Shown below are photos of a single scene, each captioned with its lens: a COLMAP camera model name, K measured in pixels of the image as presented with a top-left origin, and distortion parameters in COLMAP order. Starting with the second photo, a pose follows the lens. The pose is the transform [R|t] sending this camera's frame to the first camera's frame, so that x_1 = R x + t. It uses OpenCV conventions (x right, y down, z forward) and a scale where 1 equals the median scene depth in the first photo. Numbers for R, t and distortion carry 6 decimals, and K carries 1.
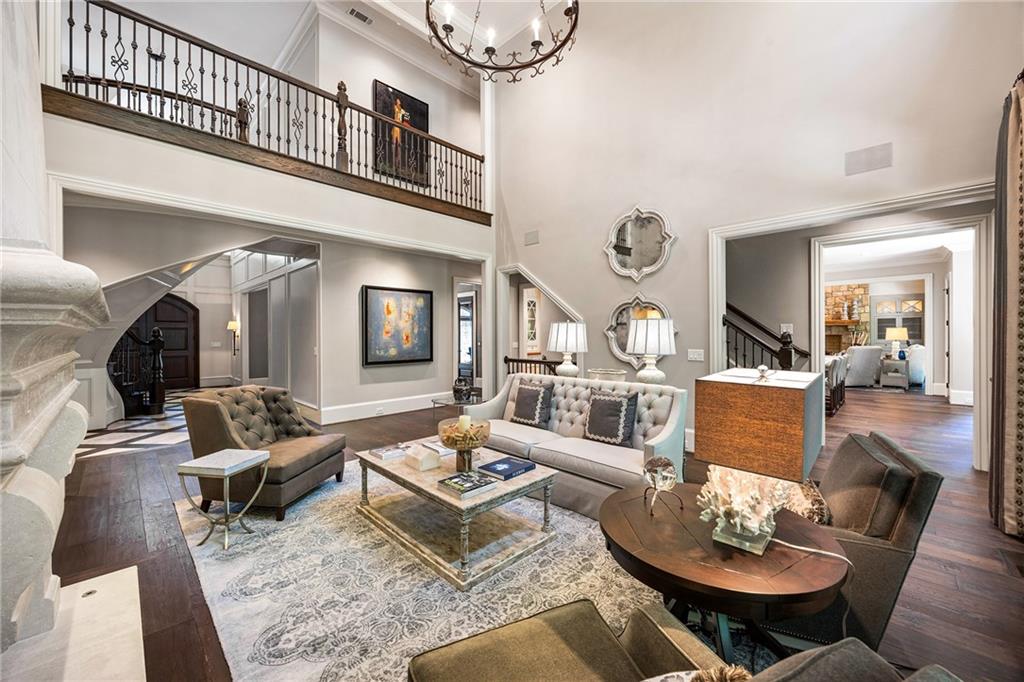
lens RADIAL K [[401.8, 0, 515.0], [0, 401.8, 329.7], [0, 0, 1]] dist [0.026573, -0.000061]
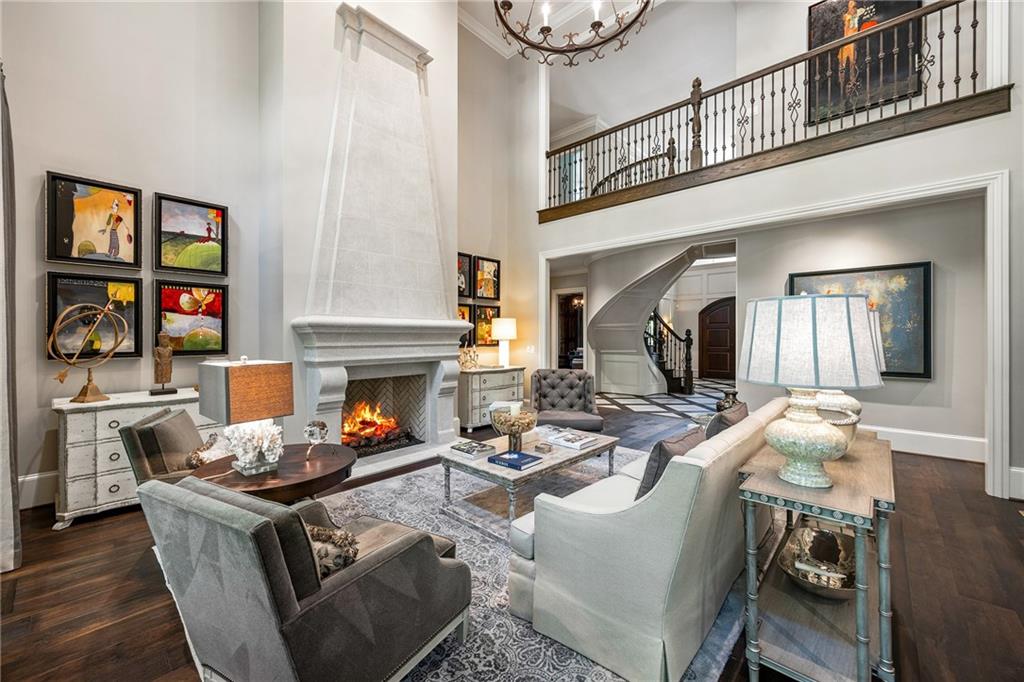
lens RADIAL K [[395.2, 0, 512.0], [0, 395.2, 341.0], [0, 0, 1]] dist [-0.000012, -0.000096]
pose [[0.044610, 0.014485, -0.998899, 0.413382], [0.008492, 0.999853, 0.014878, 0.009625], [0.998968, -0.009147, 0.044480, 0.395470]]
